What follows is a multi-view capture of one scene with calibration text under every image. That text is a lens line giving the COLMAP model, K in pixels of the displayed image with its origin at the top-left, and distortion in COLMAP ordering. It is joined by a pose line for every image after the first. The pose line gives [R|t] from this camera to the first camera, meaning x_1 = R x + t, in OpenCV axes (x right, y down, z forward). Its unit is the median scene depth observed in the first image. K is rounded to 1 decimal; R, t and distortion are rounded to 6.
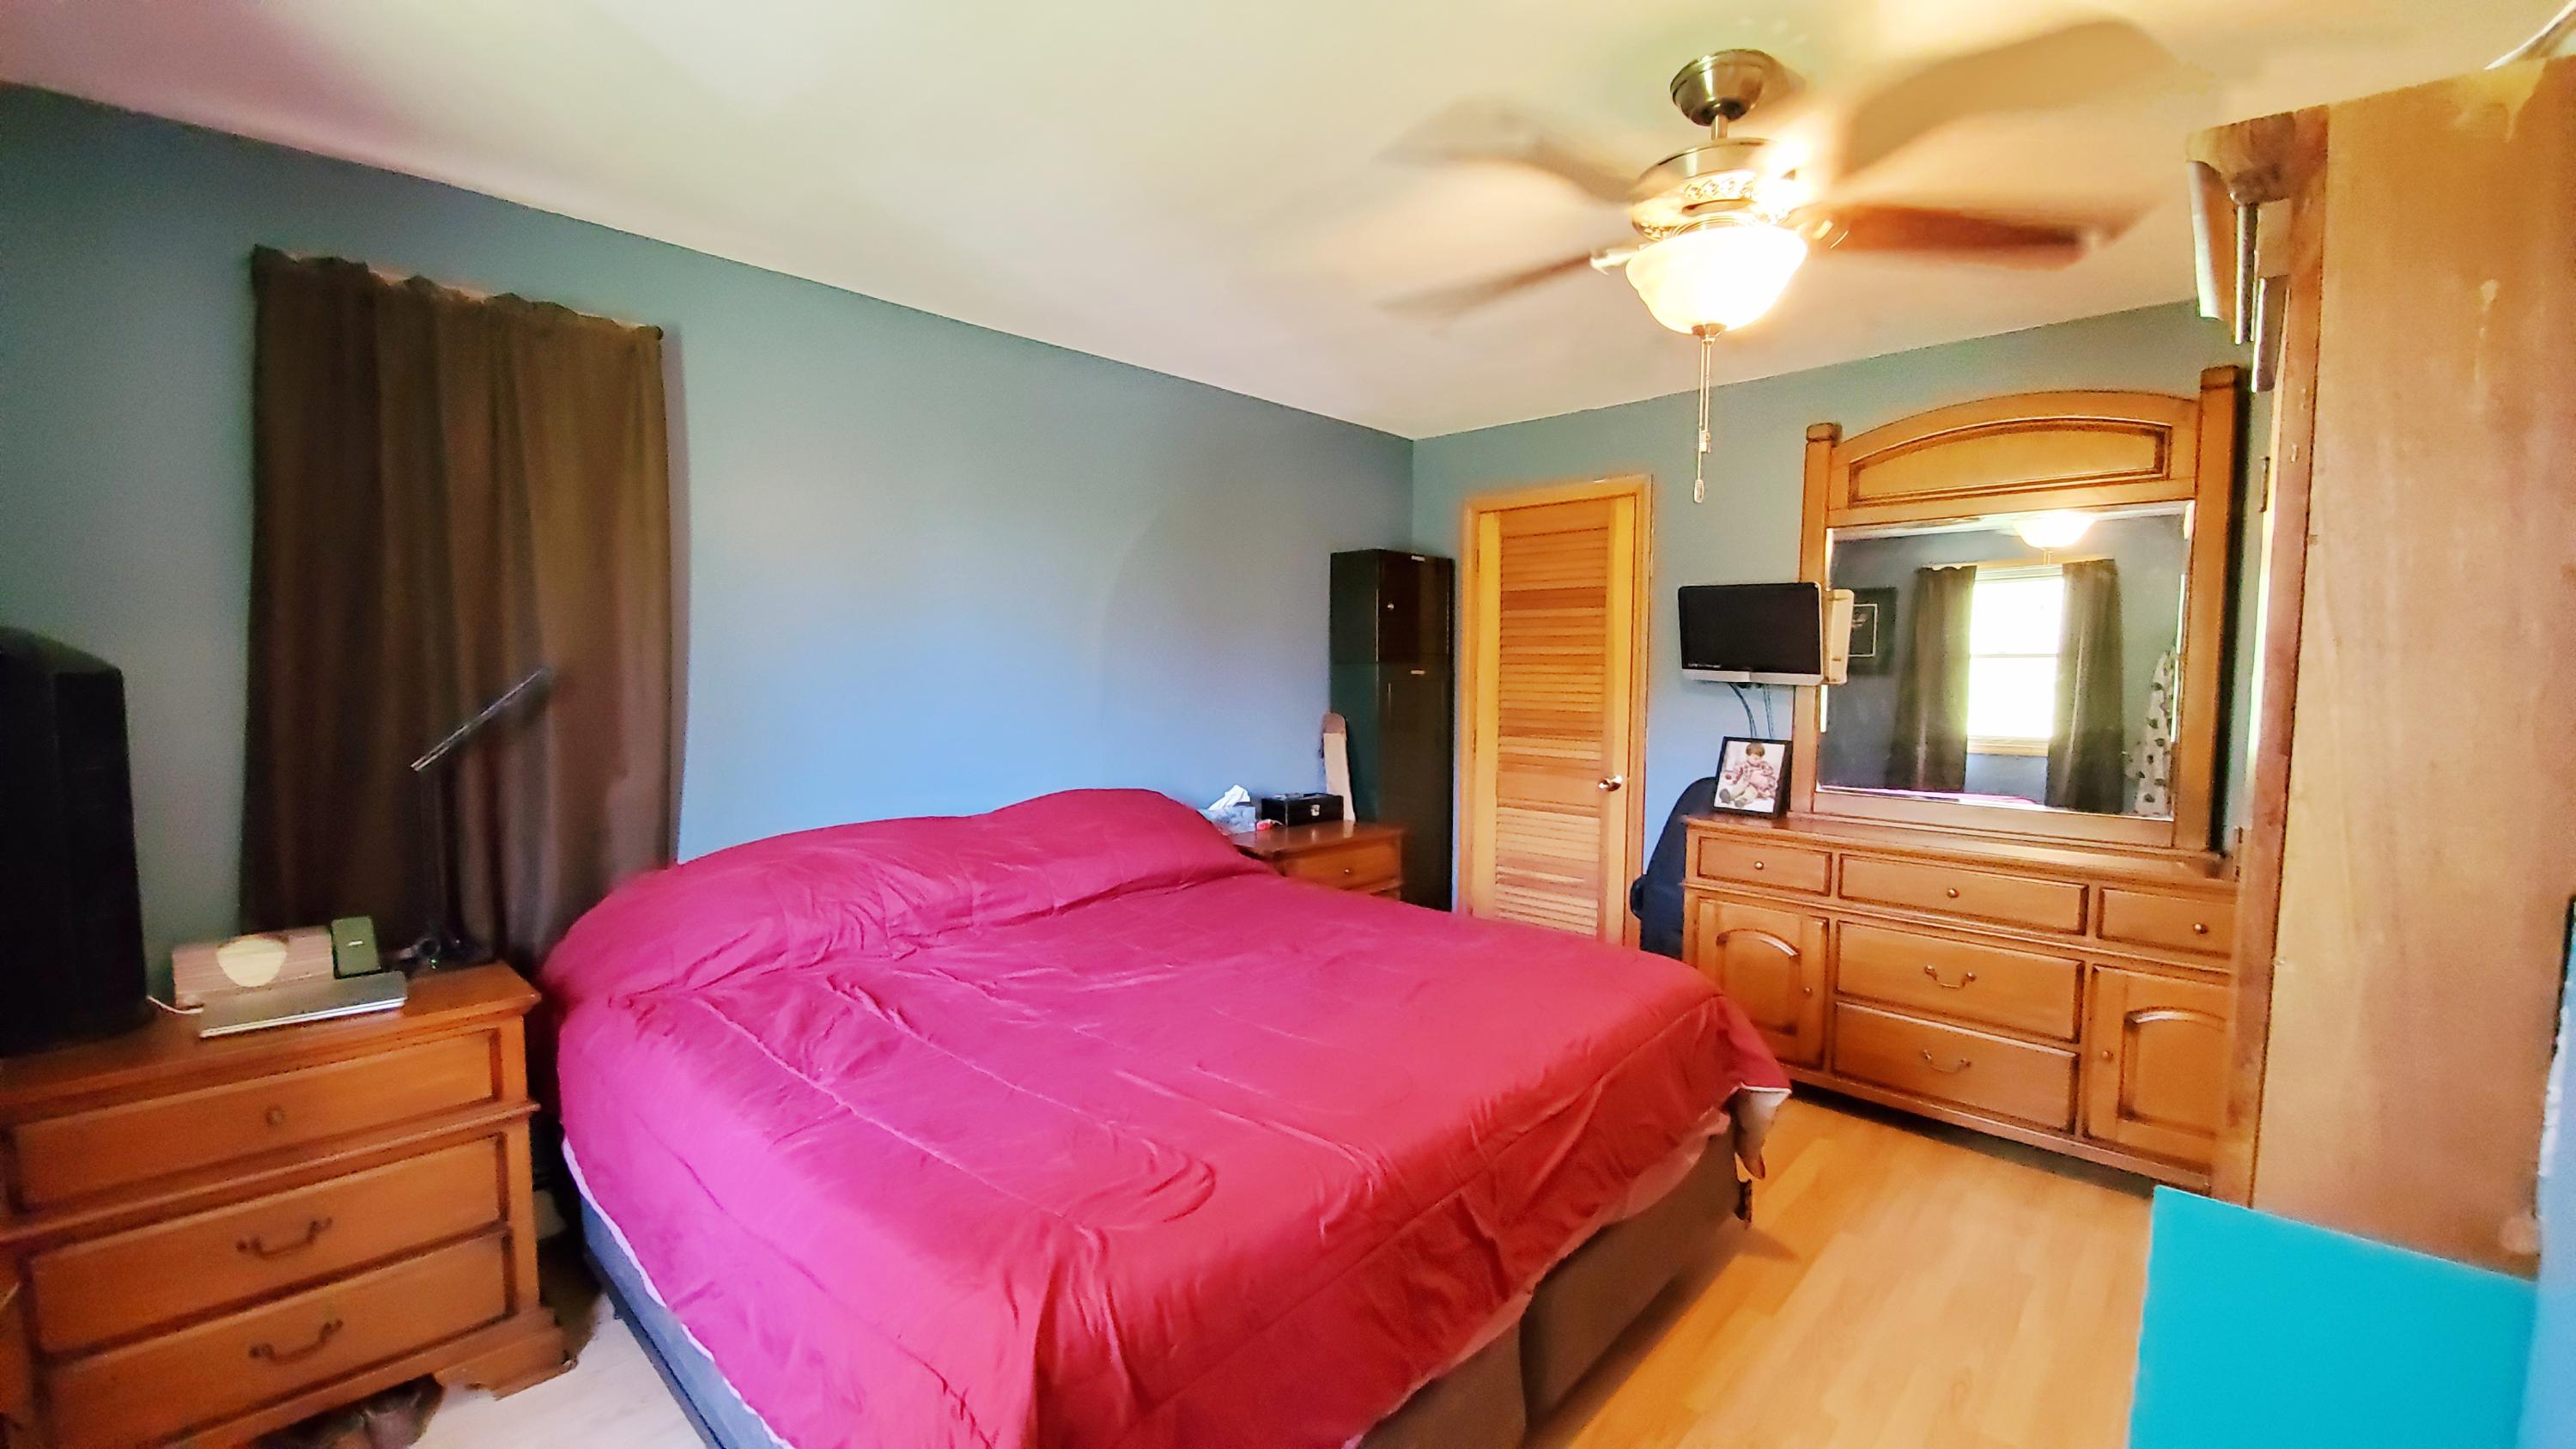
lens RADIAL K [[1016.1, 0, 1282.5], [0, 1016.1, 724.6], [0, 0, 1]] dist [-0.001539, -0.000603]
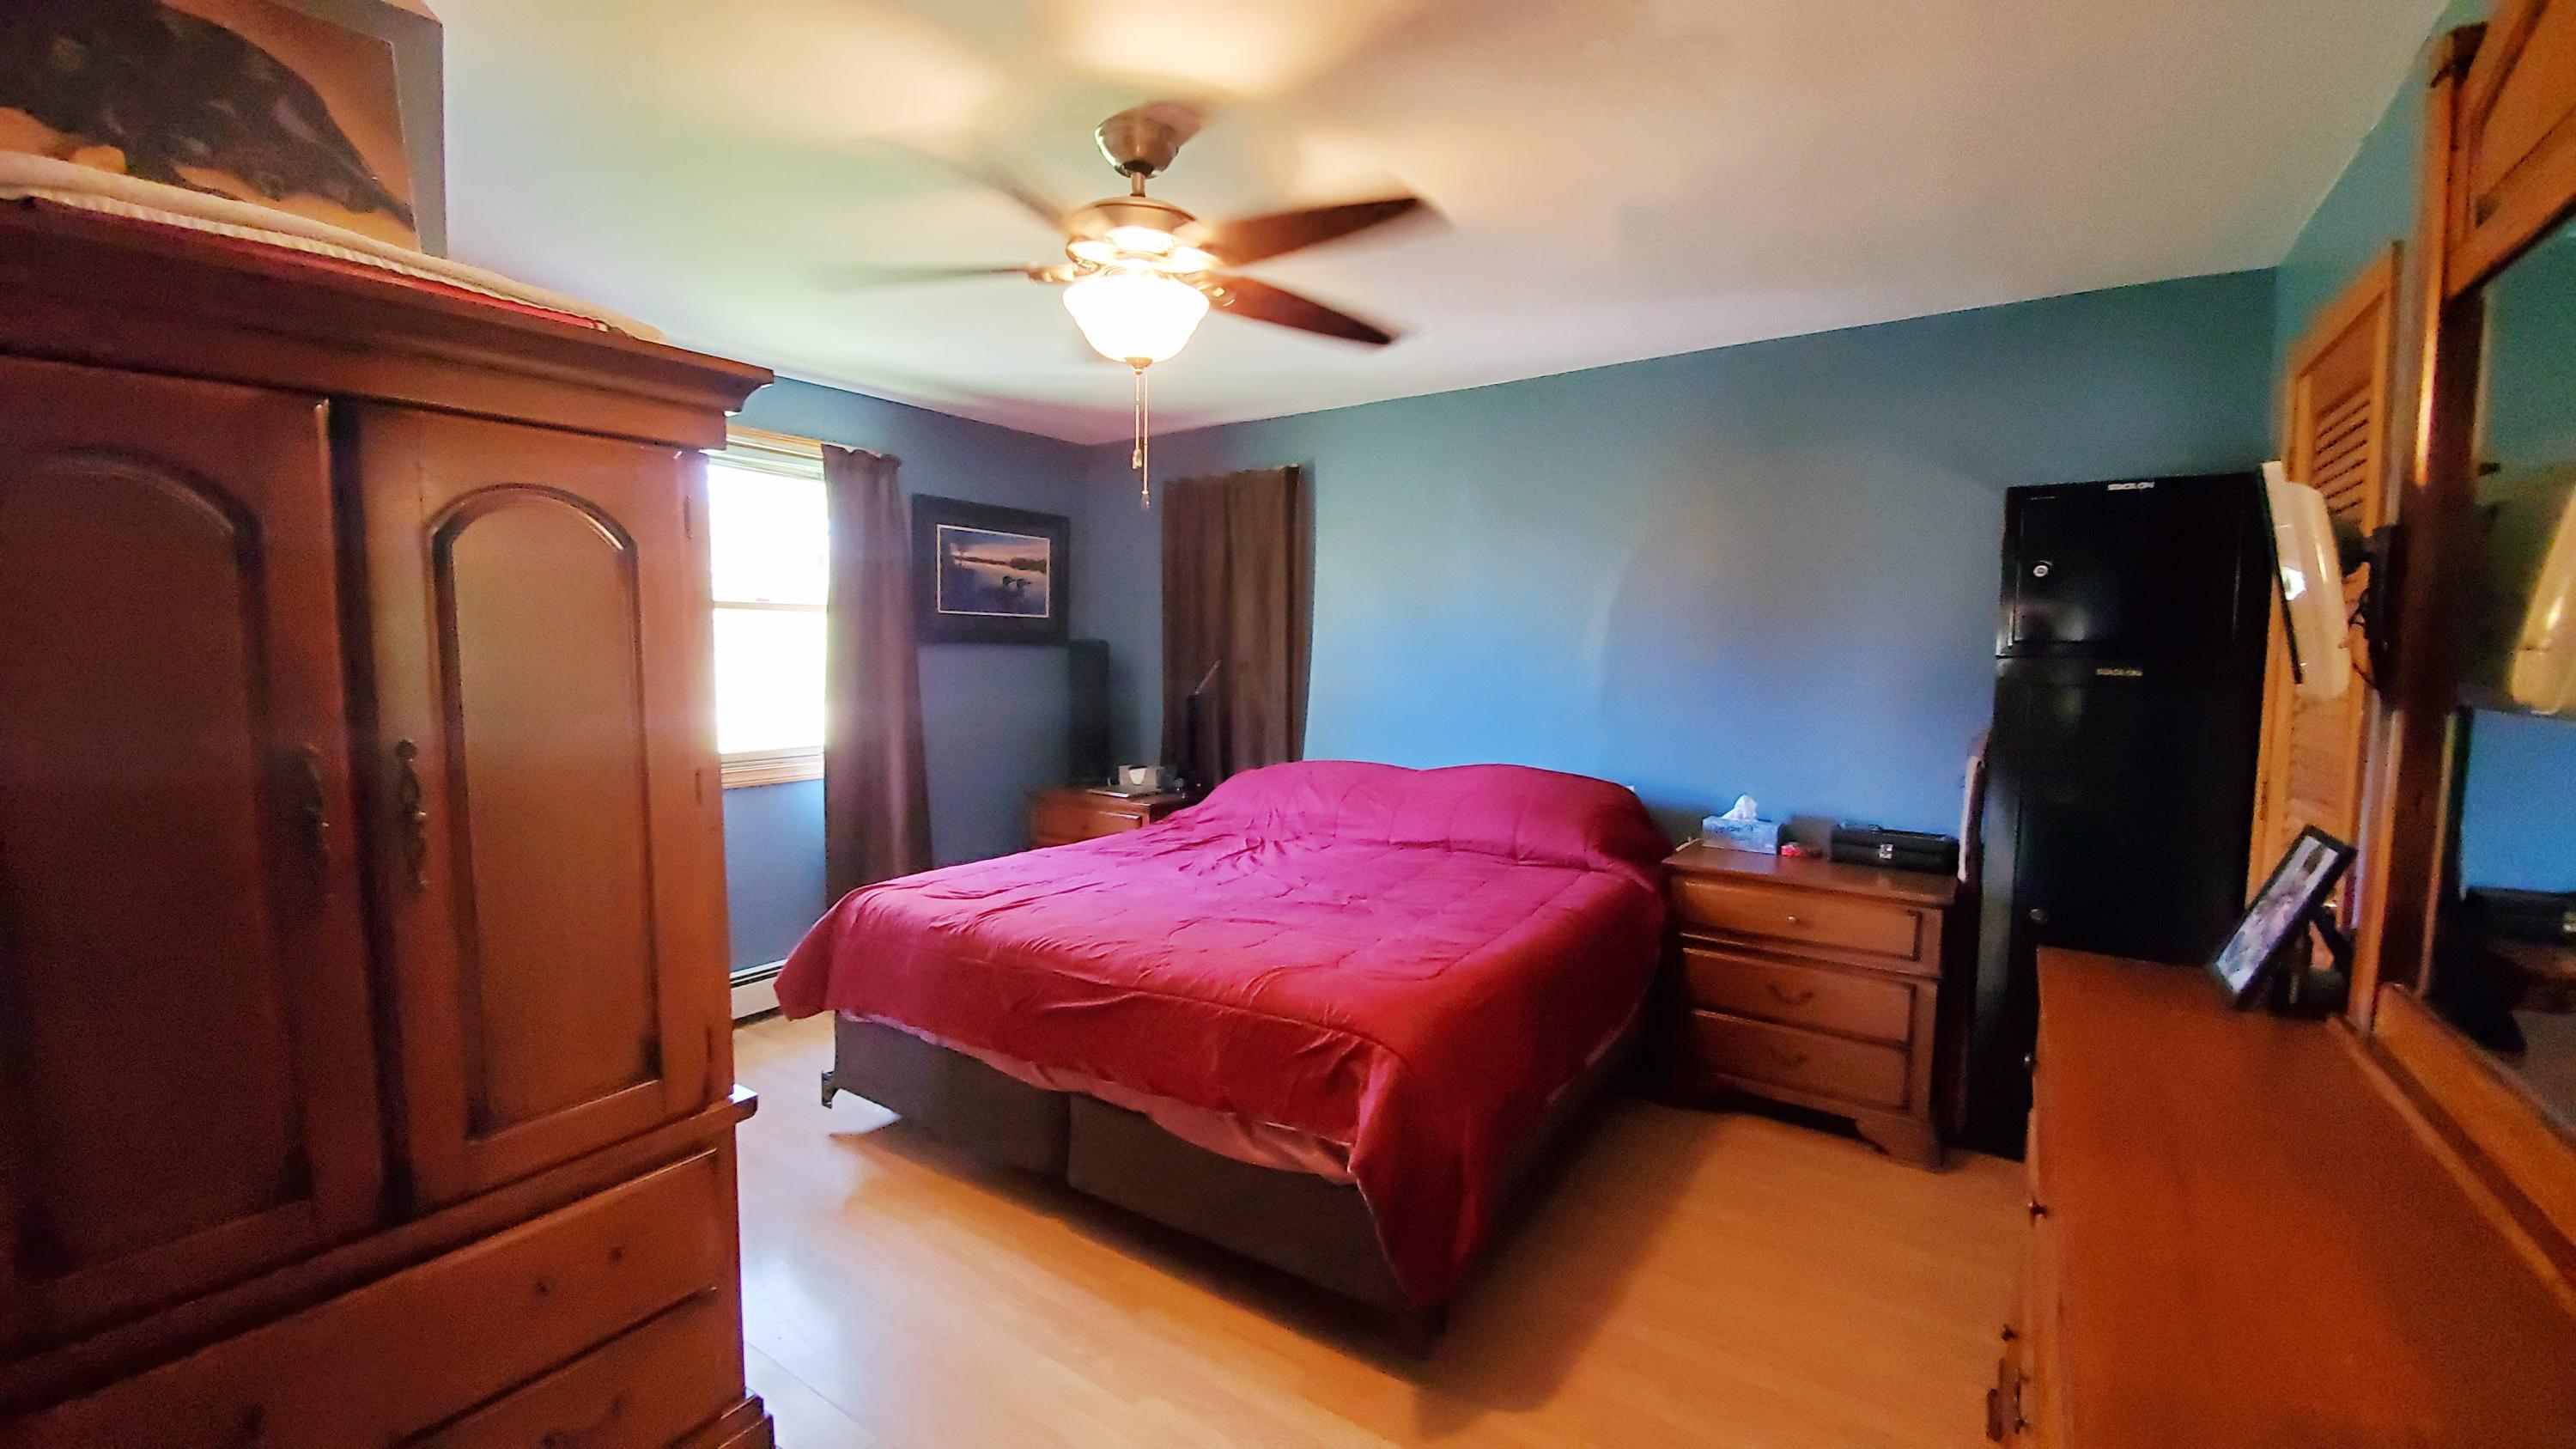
lens RADIAL K [[1016.1, 0, 1287.3], [0, 1016.1, 733.3], [0, 0, 1]] dist [-0.001539, -0.000603]
pose [[0.159440, 0.075219, -0.984338, 0.738260], [-0.062693, 0.995852, 0.065944, -0.026966], [0.985215, 0.051197, 0.163494, 0.462156]]
